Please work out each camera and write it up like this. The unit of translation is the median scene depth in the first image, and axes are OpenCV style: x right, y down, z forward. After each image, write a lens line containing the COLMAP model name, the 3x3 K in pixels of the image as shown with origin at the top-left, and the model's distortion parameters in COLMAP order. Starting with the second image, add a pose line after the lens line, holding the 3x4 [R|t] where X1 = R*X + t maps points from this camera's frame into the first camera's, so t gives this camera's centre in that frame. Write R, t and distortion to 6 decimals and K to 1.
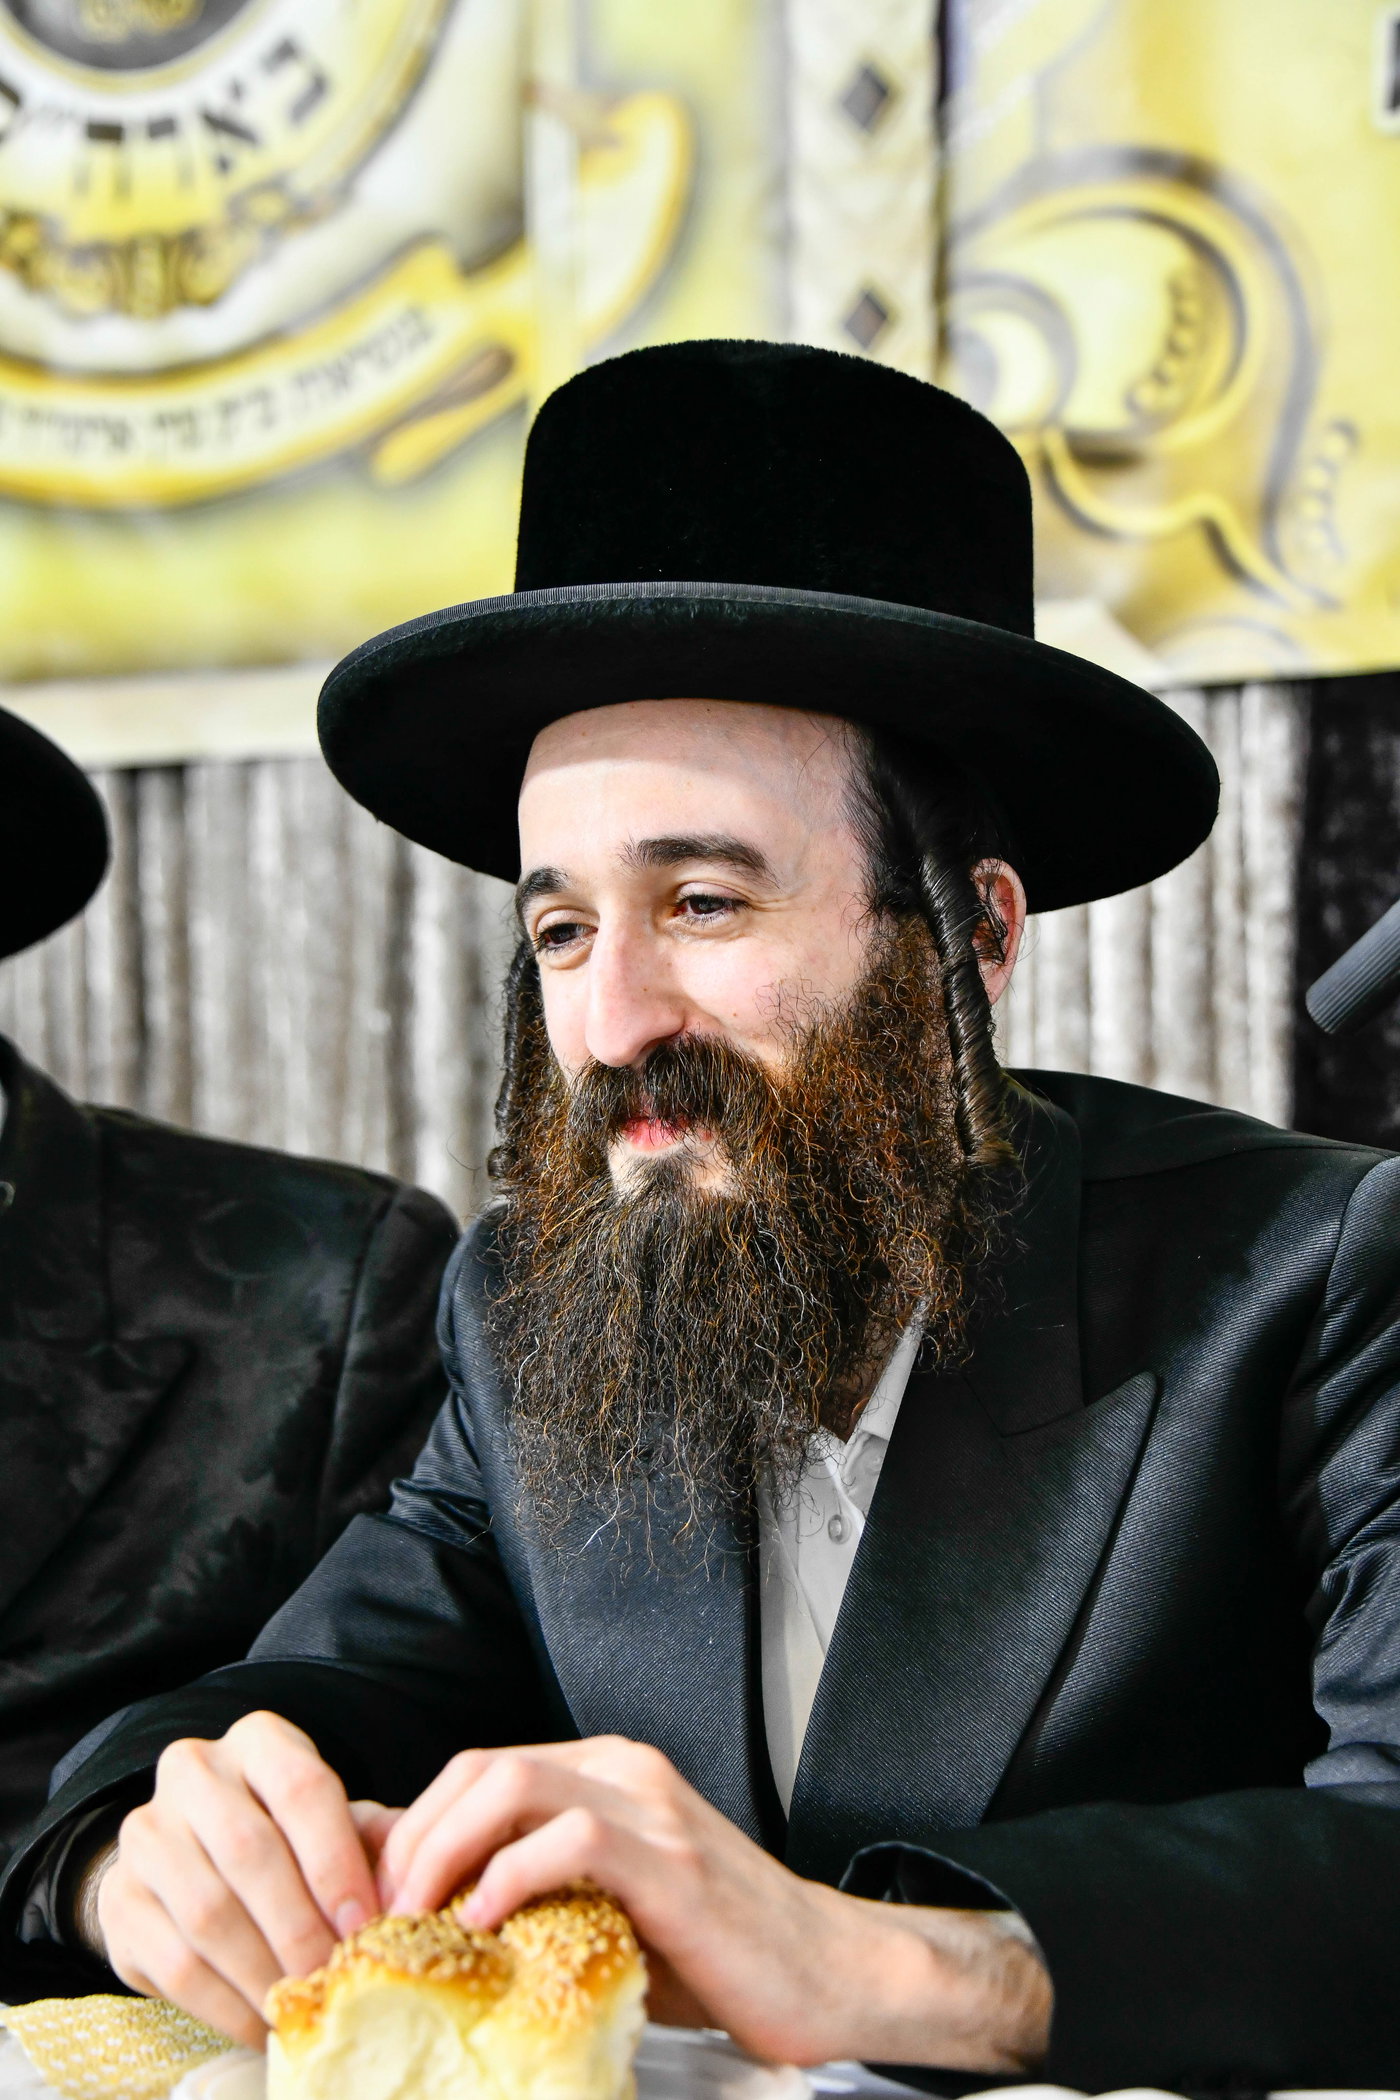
lens RADIAL K [[4133.8, 0, 722.0], [0, 4133.8, 1054.1], [0, 0, 1]] dist [0.552563, 0.000000]
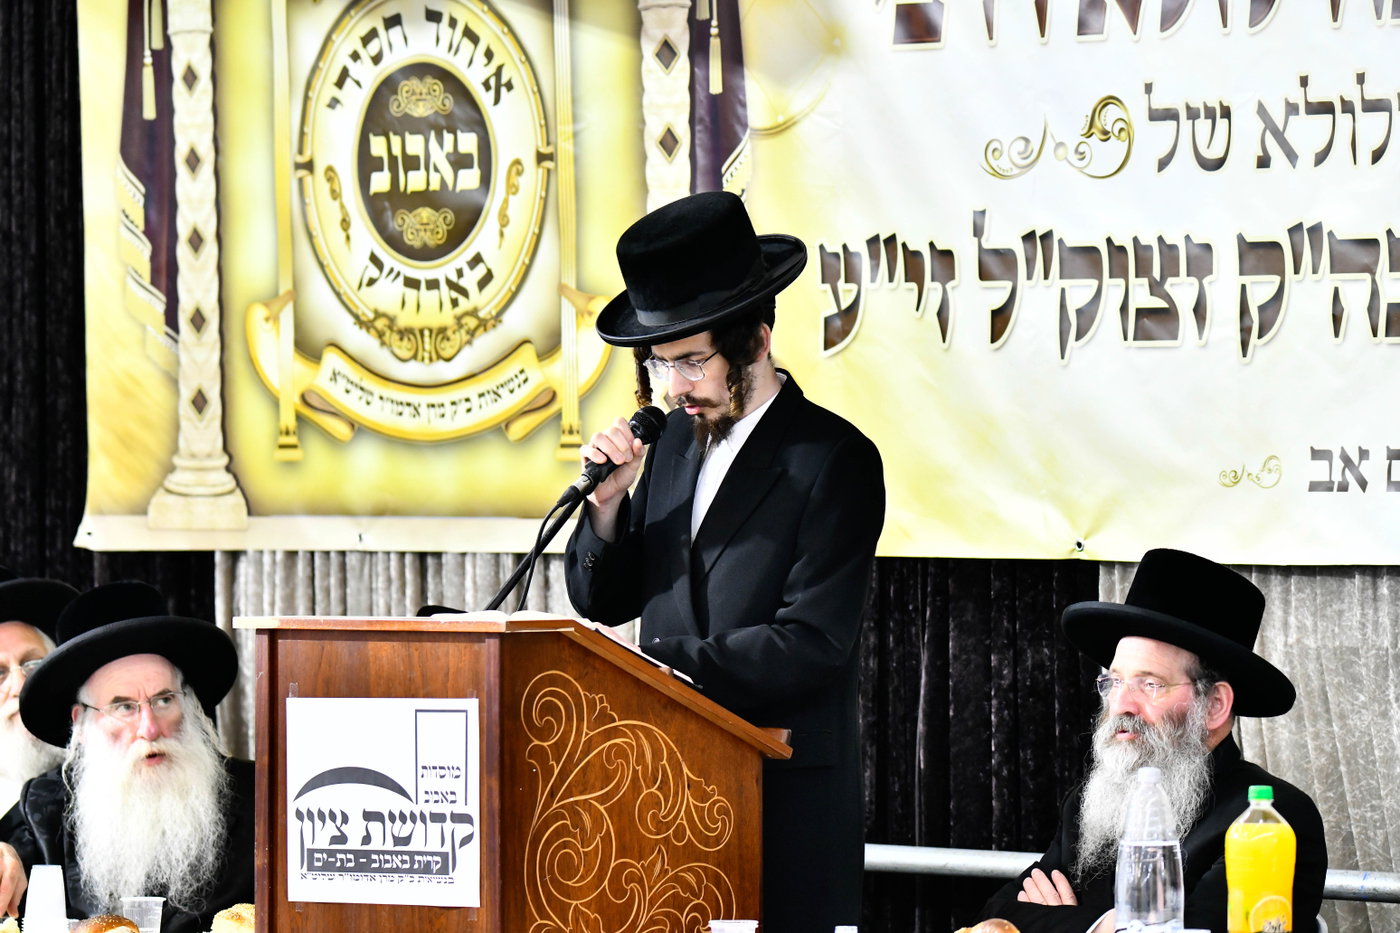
lens RADIAL K [[8676.1, 0, 689.4], [0, 8676.1, 420.2], [0, 0, 1]] dist [0.995936, 0.000000]
pose [[0.965171, -0.002285, -0.261611, 1.255901], [0.010615, 0.999480, 0.030431, -0.288277], [0.261406, -0.032148, 0.964694, -3.569786]]
